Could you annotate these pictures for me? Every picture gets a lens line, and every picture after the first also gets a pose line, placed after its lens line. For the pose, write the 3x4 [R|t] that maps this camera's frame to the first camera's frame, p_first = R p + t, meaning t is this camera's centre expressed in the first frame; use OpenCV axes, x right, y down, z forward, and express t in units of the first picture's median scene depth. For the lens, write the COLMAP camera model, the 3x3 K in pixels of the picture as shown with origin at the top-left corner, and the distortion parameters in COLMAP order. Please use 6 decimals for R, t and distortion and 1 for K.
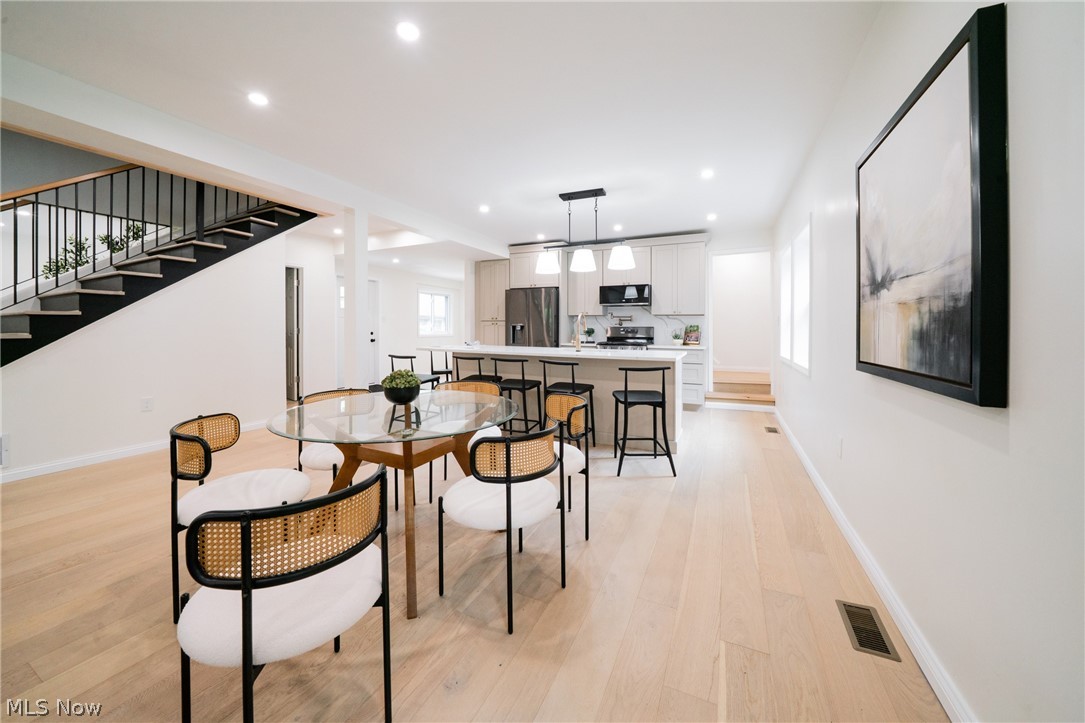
lens RADIAL K [[394.0, 0, 556.7], [0, 394.0, 329.2], [0, 0, 1]] dist [-0.015592, 0.000016]
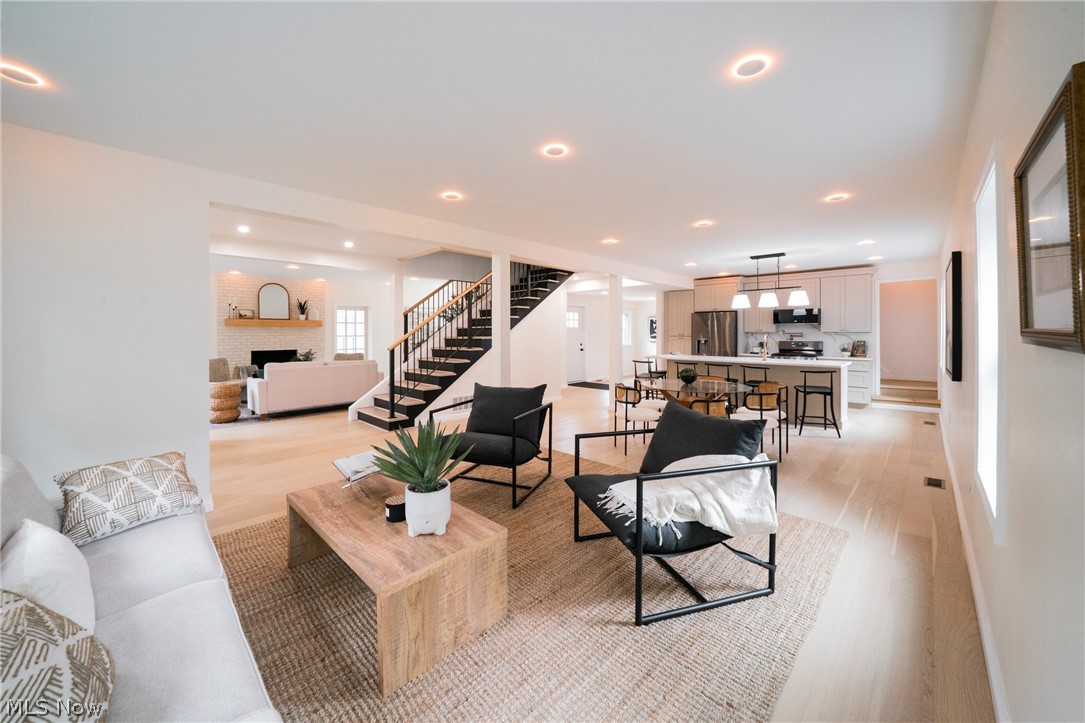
lens RADIAL K [[394.0, 0, 545.6], [0, 394.0, 339.0], [0, 0, 1]] dist [-0.015592, 0.000016]
pose [[0.933192, -0.002734, -0.359367, -0.134079], [0.005394, 0.999965, 0.006400, -0.028254], [0.359337, -0.007911, 0.933174, -0.496356]]
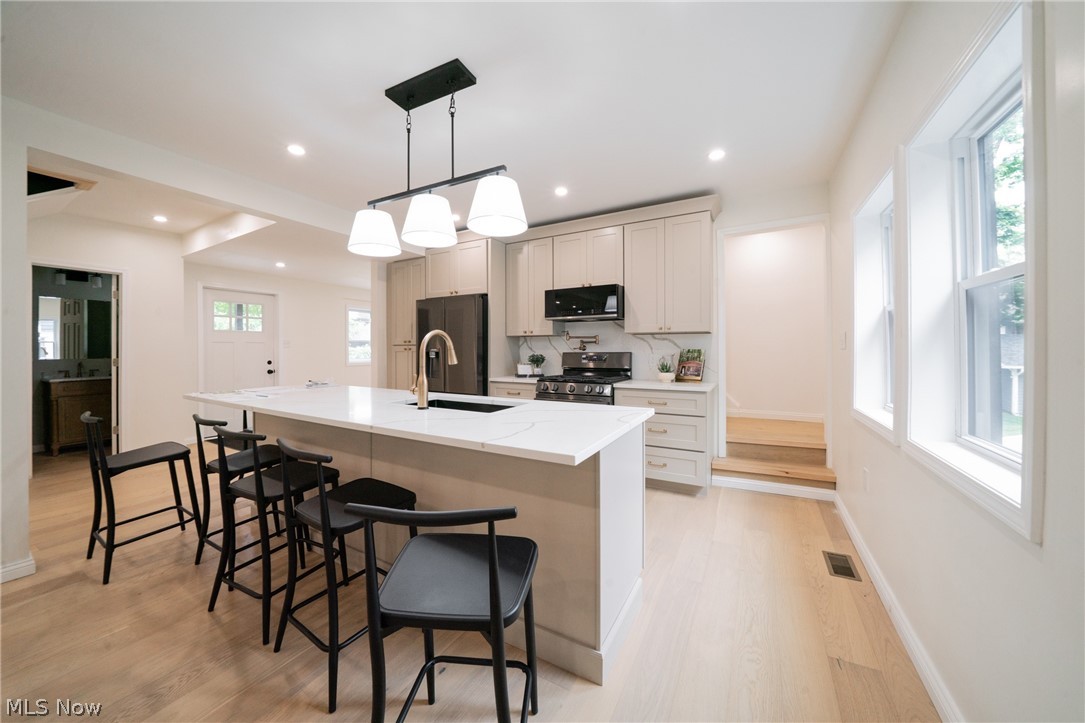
lens RADIAL K [[394.0, 0, 539.3], [0, 394.0, 356.3], [0, 0, 1]] dist [-0.015592, 0.000016]
pose [[0.995194, -0.006781, -0.097688, 0.169925], [0.008084, 0.999883, 0.012948, -0.009524], [0.097589, -0.013676, 0.995133, 0.365772]]
